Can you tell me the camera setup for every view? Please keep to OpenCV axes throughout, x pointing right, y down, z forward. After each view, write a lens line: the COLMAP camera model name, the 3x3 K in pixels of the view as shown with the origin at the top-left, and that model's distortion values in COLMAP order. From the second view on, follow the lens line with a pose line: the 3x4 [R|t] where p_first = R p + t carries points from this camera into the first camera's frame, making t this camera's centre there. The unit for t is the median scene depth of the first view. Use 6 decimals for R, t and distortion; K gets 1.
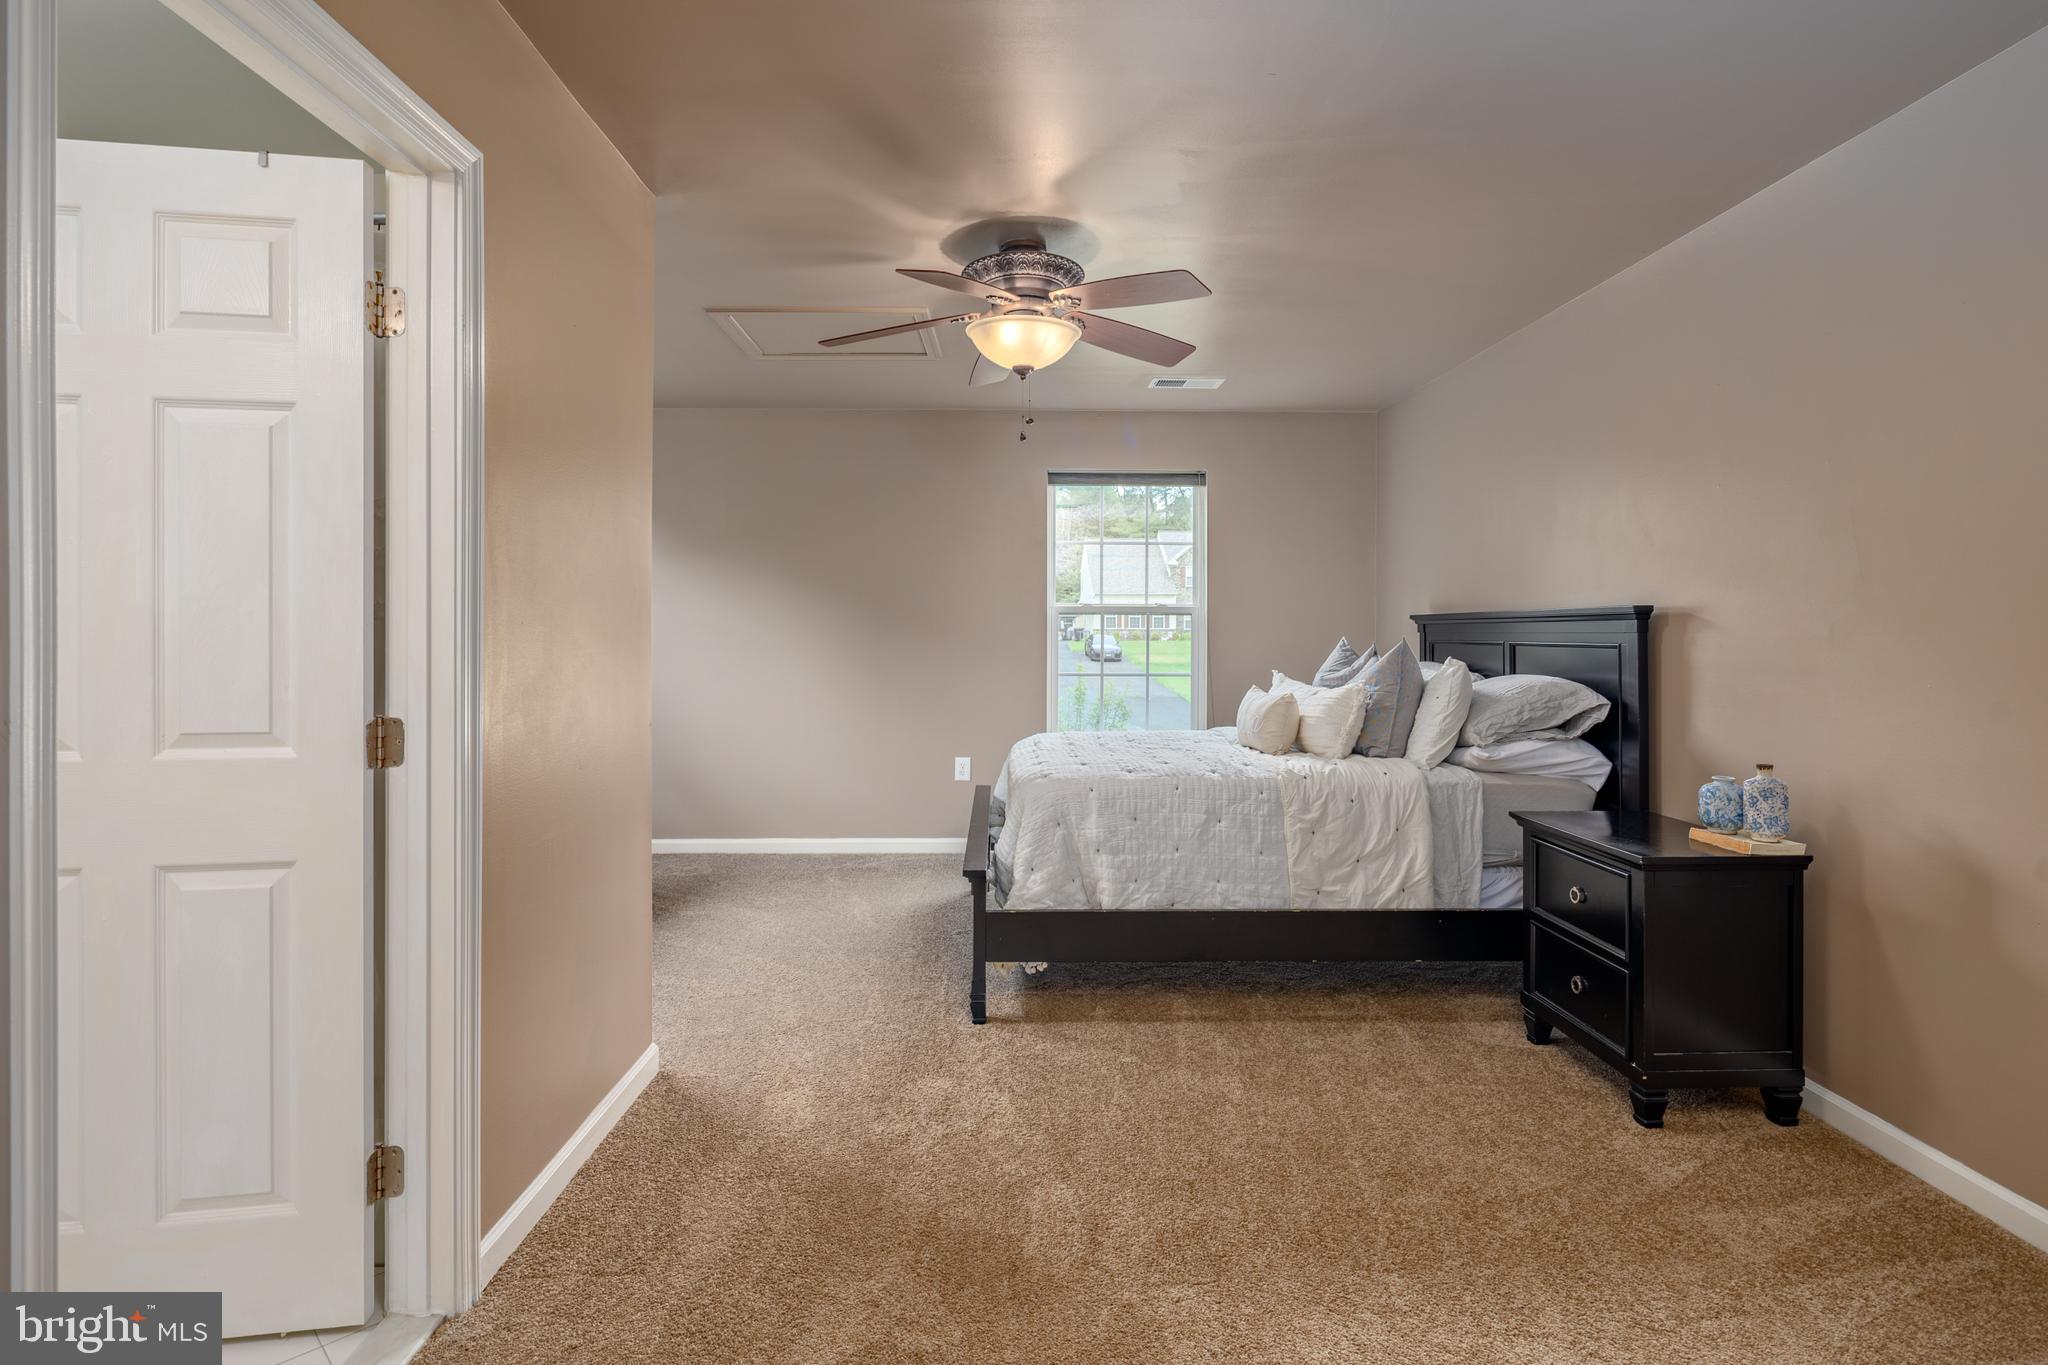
lens RADIAL K [[990.2, 0, 1024.8], [0, 990.2, 642.4], [0, 0, 1]] dist [-0.001455, -0.000624]
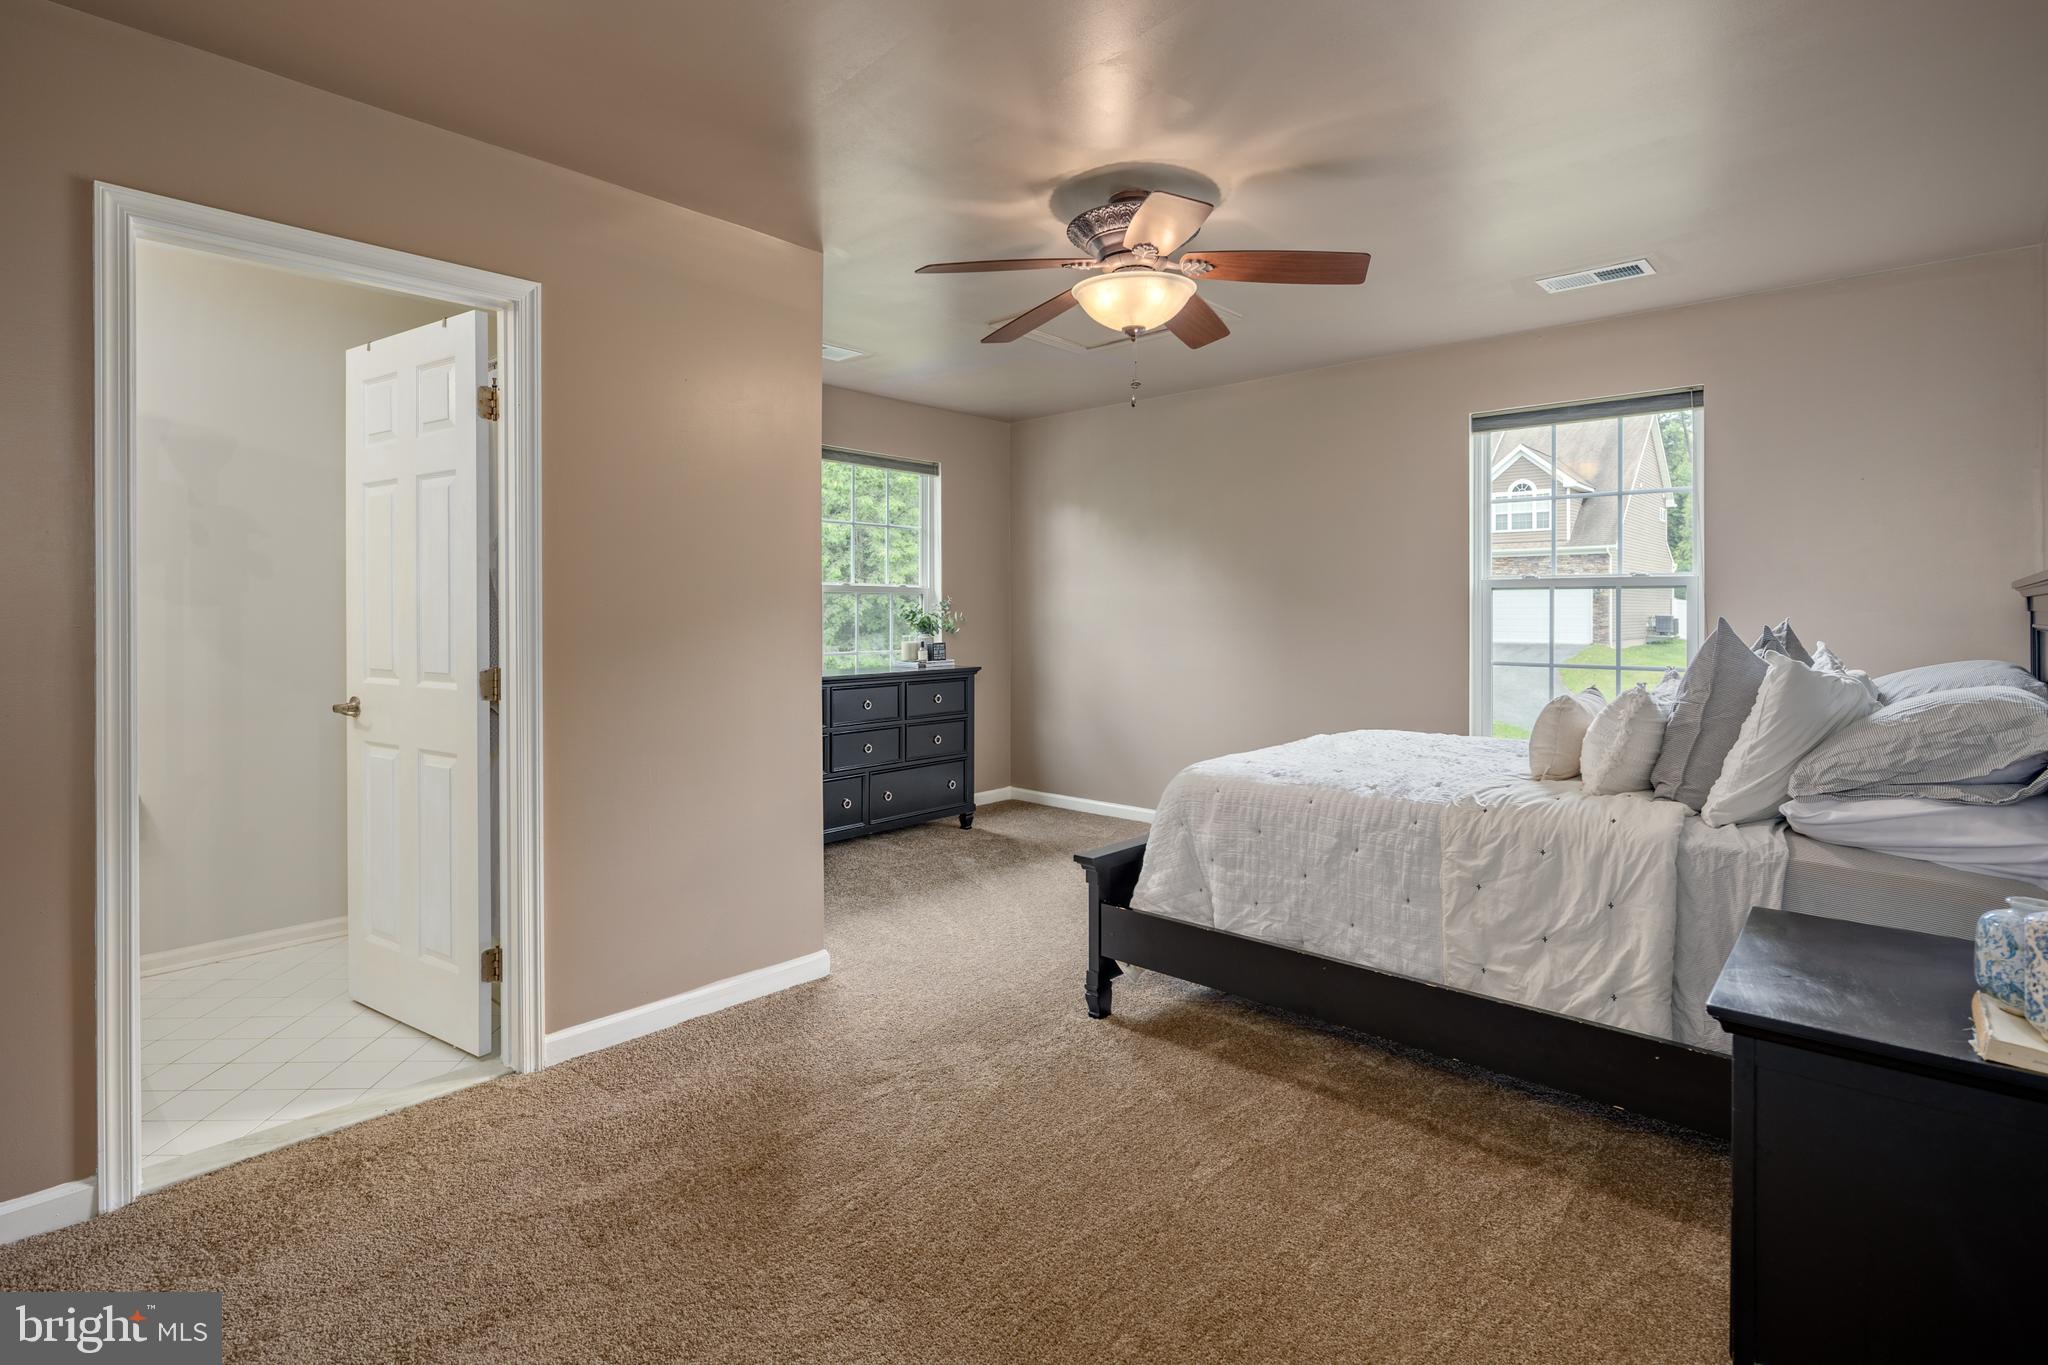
lens RADIAL K [[995.4, 0, 1022.5], [0, 995.4, 623.8], [0, 0, 1]] dist [-0.002894, -0.001667]
pose [[0.727938, 0.007261, -0.685605, 0.548715], [-0.005856, 0.999973, 0.004373, -0.002054], [0.685618, 0.000832, 0.727961, 0.238533]]
